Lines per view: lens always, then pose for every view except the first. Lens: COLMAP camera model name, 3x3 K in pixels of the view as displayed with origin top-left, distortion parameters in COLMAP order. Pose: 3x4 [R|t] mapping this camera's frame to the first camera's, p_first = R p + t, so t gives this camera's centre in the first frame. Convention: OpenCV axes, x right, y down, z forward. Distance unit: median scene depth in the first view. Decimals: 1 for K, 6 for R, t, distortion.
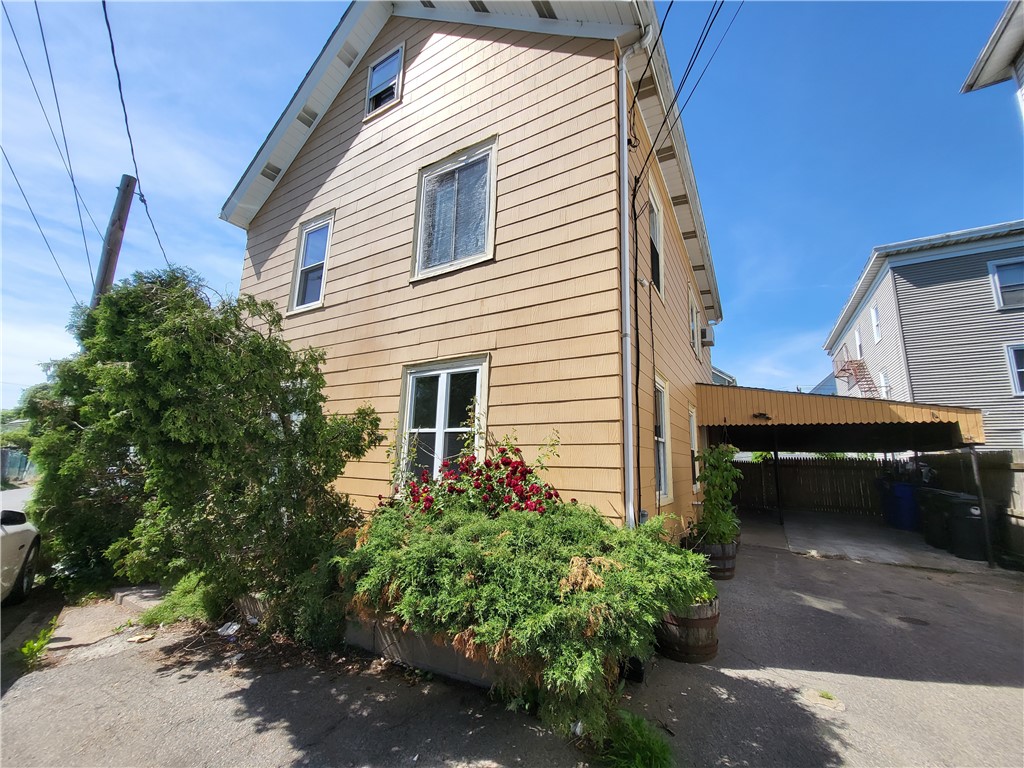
lens RADIAL K [[402.5, 0, 515.5], [0, 402.5, 387.1], [0, 0, 1]] dist [-0.004753, -0.000462]
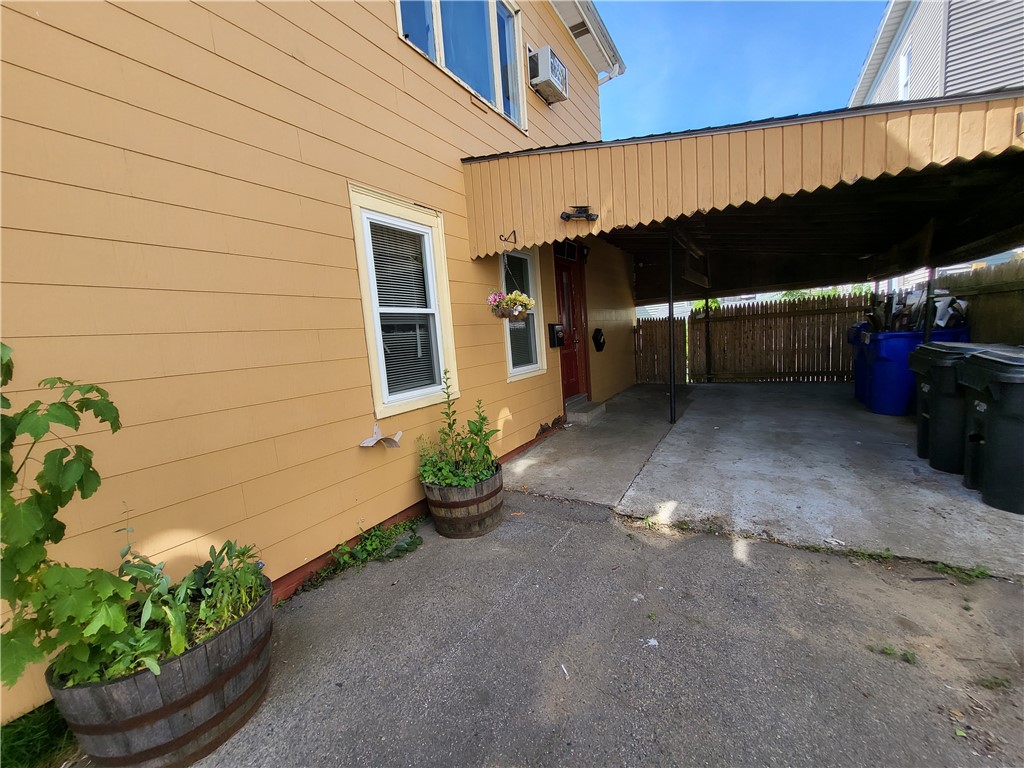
lens RADIAL K [[402.5, 0, 511.1], [0, 402.5, 382.6], [0, 0, 1]] dist [-0.004753, -0.000462]
pose [[0.995156, -0.094301, -0.027777, 0.484125], [0.098296, 0.950369, 0.295189, 0.098011], [-0.001438, -0.296490, 0.955035, 0.489873]]
